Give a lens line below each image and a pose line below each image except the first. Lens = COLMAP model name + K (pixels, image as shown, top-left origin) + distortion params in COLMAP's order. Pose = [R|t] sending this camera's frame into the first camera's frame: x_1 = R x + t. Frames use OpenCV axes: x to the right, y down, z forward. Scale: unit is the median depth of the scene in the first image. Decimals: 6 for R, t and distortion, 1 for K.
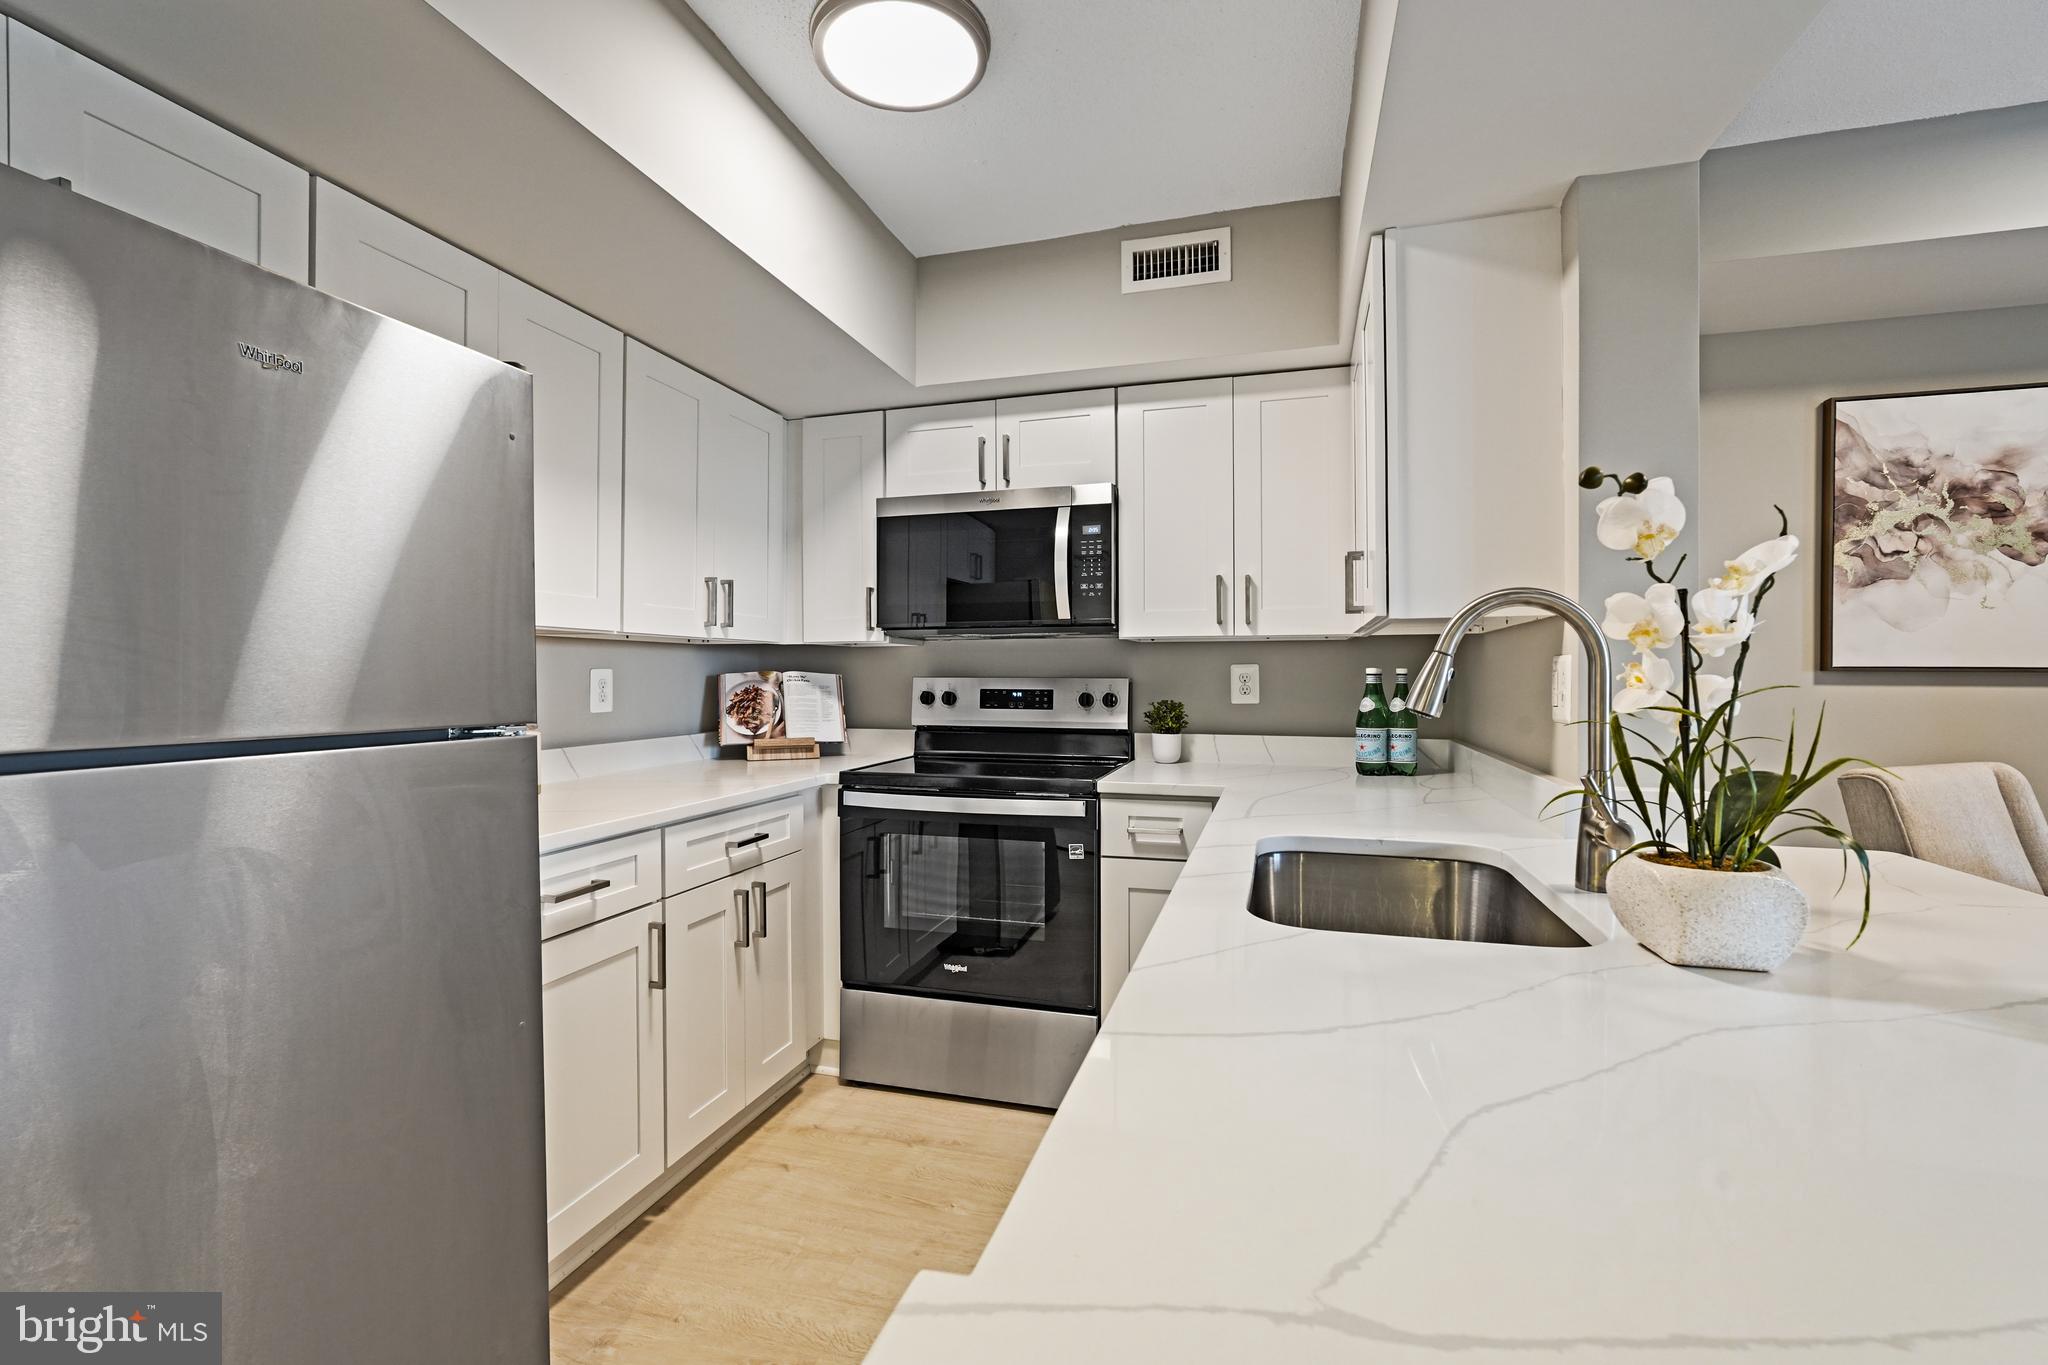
lens RADIAL K [[905.4, 0, 1017.5], [0, 905.4, 676.0], [0, 0, 1]] dist [-0.020131, 0.009458]
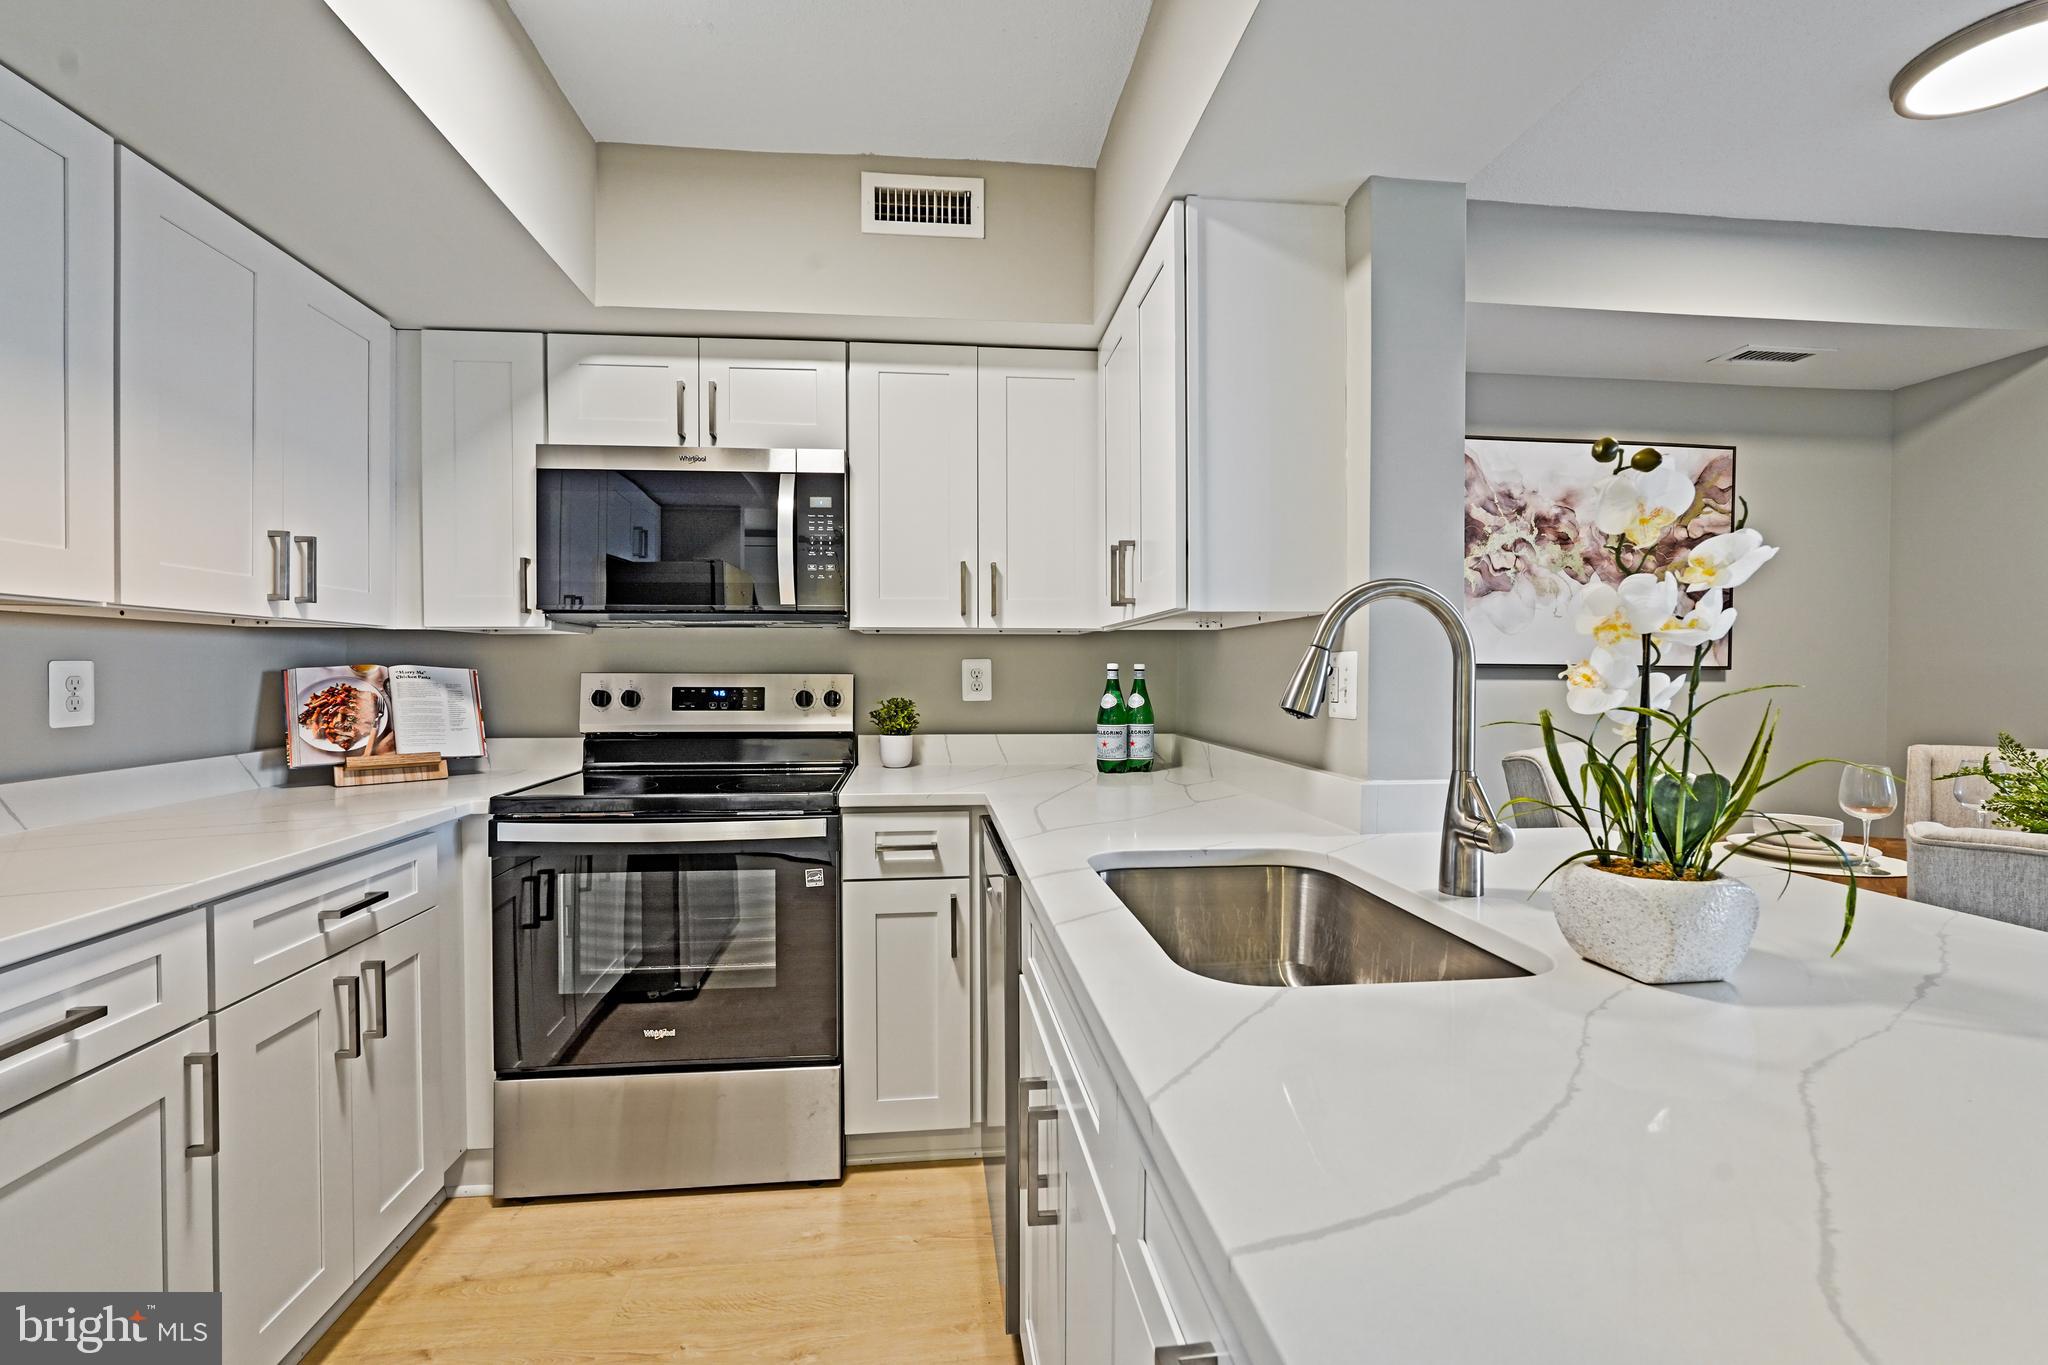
lens RADIAL K [[895.9, 0, 1020.2], [0, 895.9, 680.5], [0, 0, 1]] dist [-0.019904, 0.008725]
pose [[0.921268, -0.003787, 0.388909, -0.079325], [-0.000569, 0.999938, 0.011084, -0.001050], [-0.388927, -0.010432, 0.921210, 0.143615]]
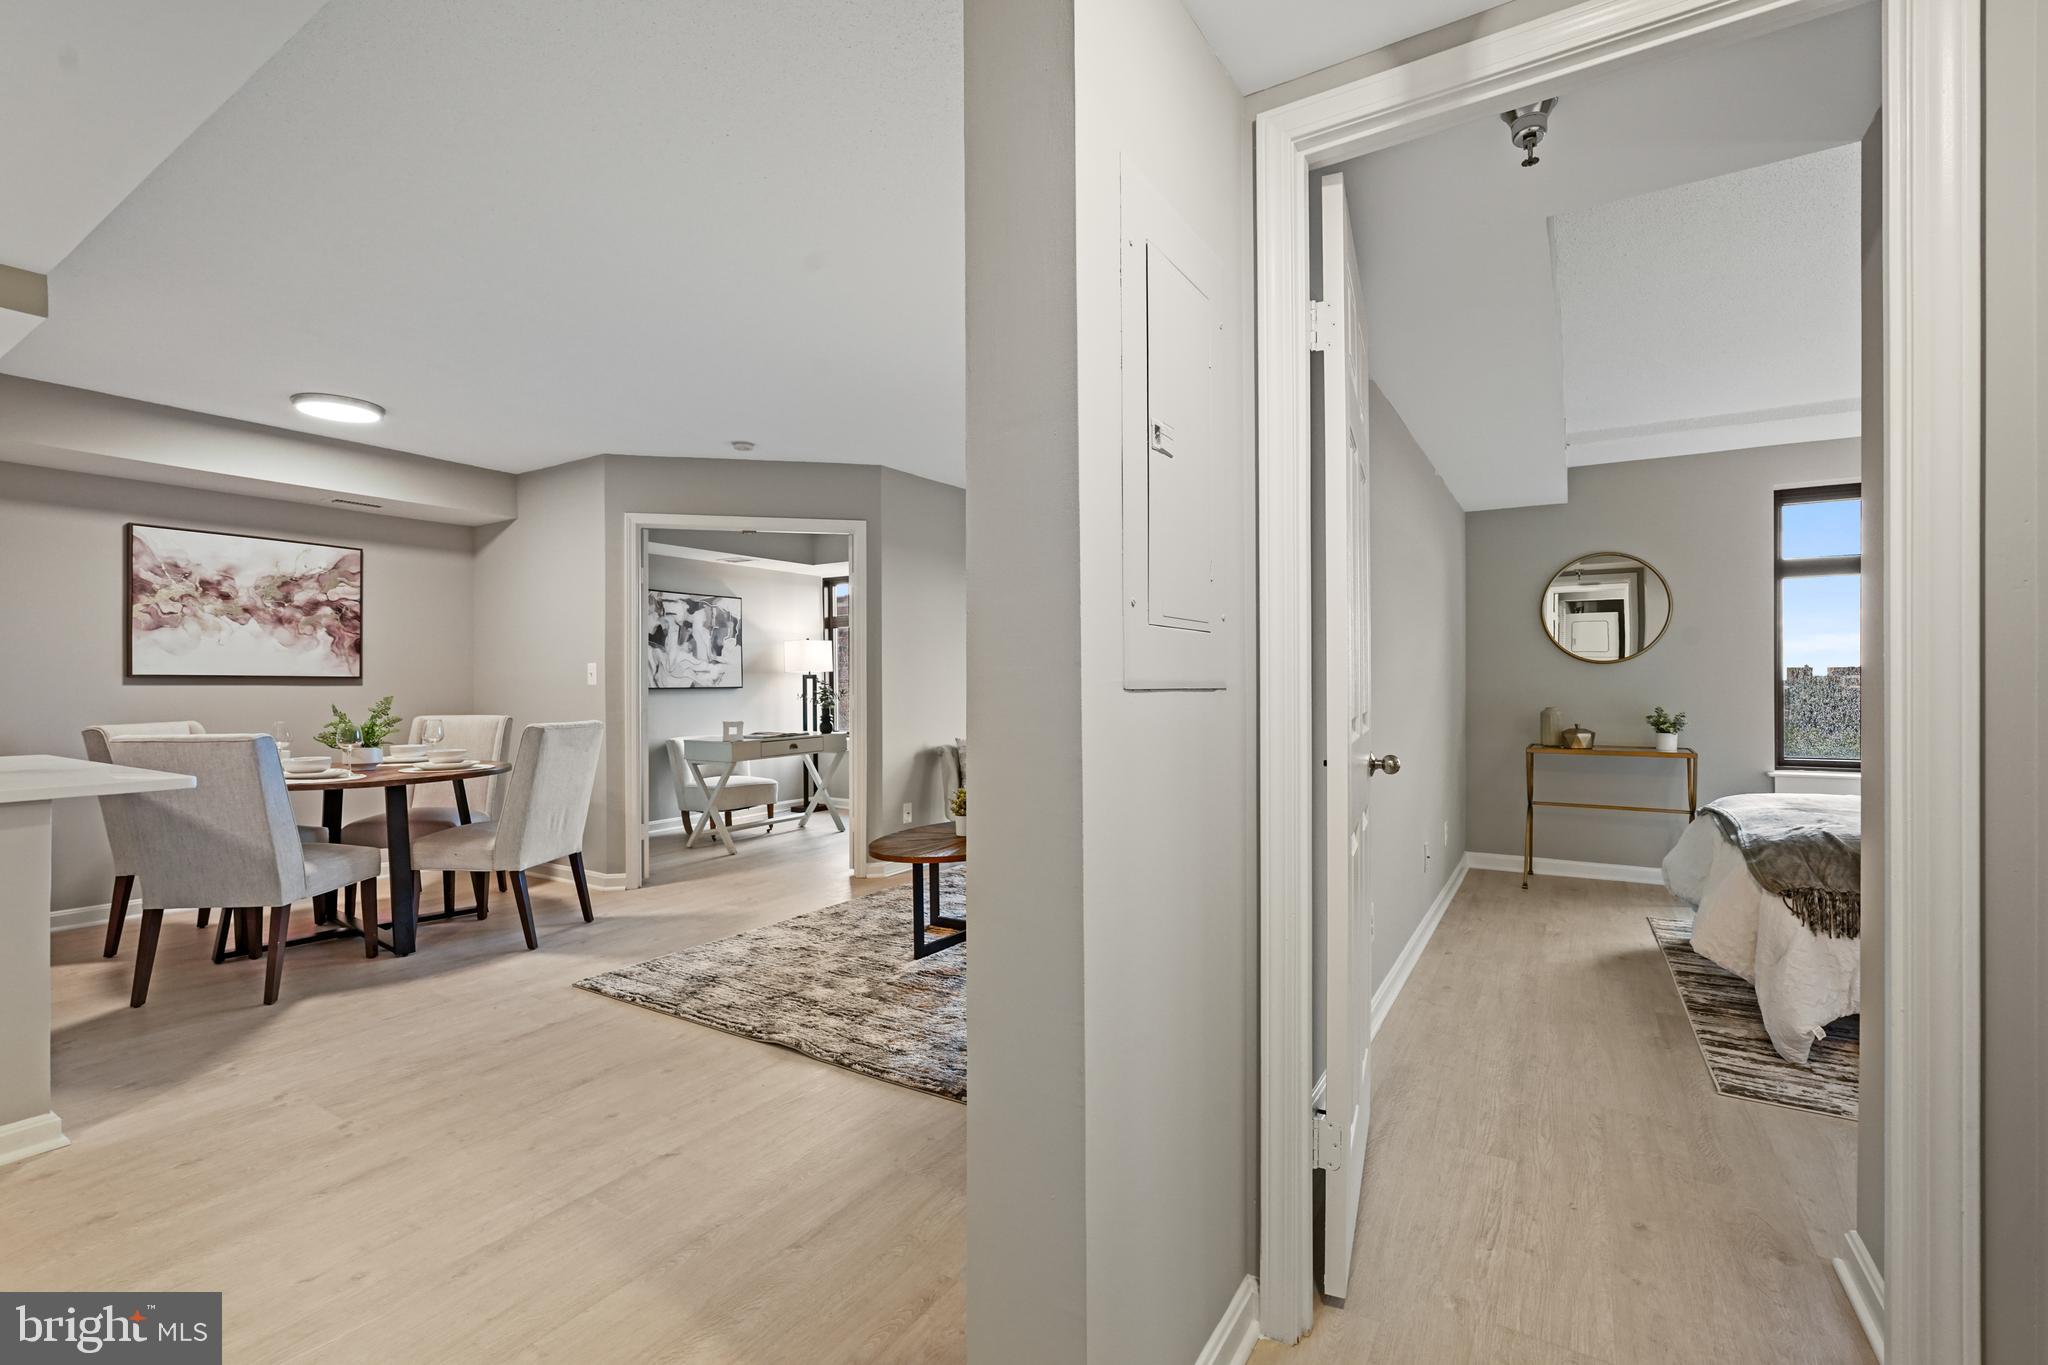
lens RADIAL K [[890.2, 0, 1005.1], [0, 890.2, 685.7], [0, 0, 1]] dist [-0.001959, 0.000570]
pose [[0.273950, -0.004564, 0.961733, -0.300906], [0.007302, 0.999970, 0.002665, 0.019190], [-0.961716, 0.006293, 0.273975, -1.120581]]
